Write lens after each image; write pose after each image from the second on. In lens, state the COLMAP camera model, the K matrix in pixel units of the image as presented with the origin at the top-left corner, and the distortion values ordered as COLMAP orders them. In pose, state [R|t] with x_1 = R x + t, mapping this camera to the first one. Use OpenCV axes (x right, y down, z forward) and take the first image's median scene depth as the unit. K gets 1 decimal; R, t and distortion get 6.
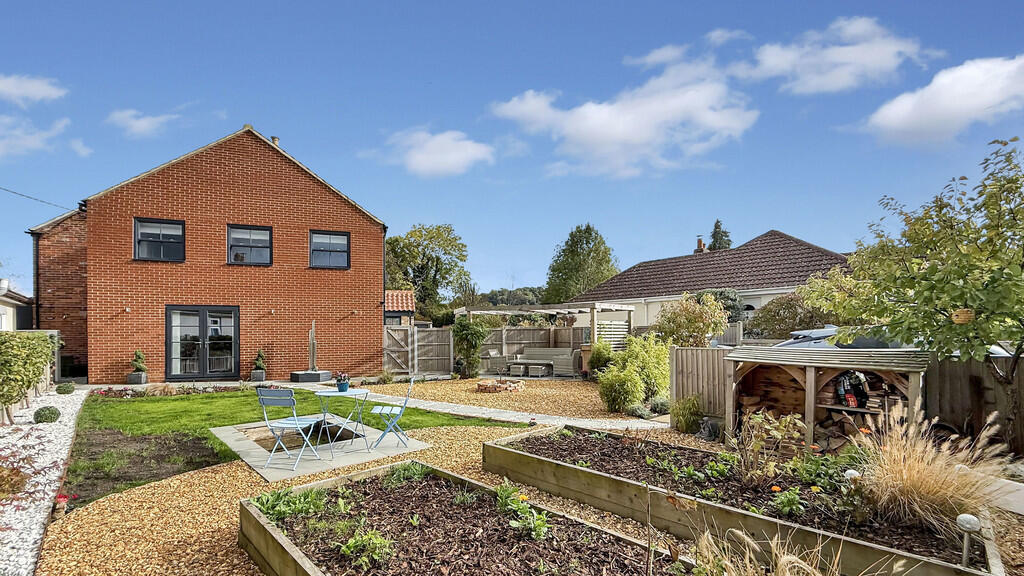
lens RADIAL K [[408.3, 0, 509.4], [0, 408.3, 286.8], [0, 0, 1]] dist [0.000529, 0.000139]
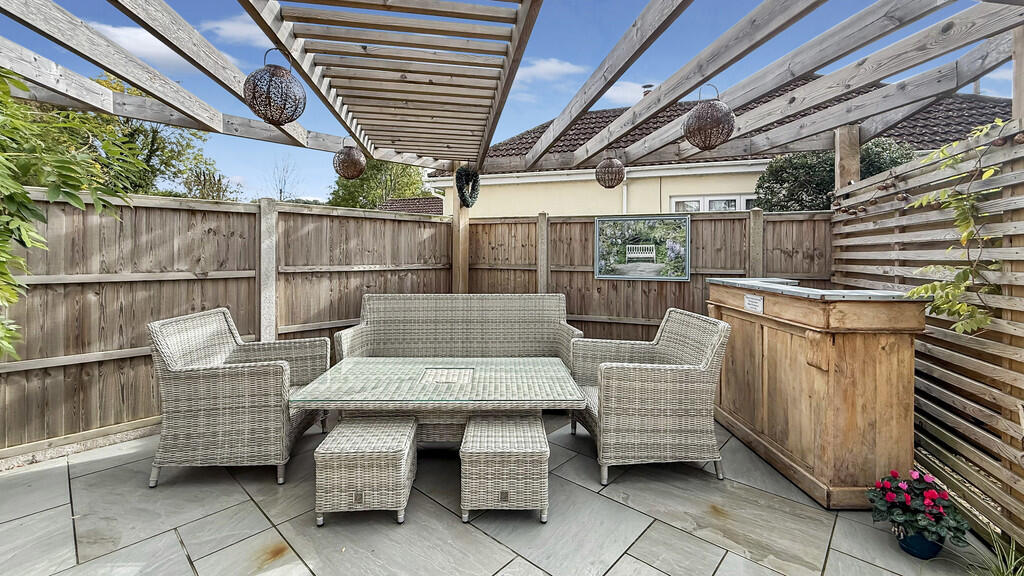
lens RADIAL K [[408.3, 0, 509.4], [0, 408.3, 286.8], [0, 0, 1]] dist [0.000529, 0.000139]
pose [[0.876448, -0.014390, 0.481281, -0.004718], [-0.075228, 0.983186, 0.166392, 0.097648], [-0.475583, -0.182040, 0.860629, 0.742077]]
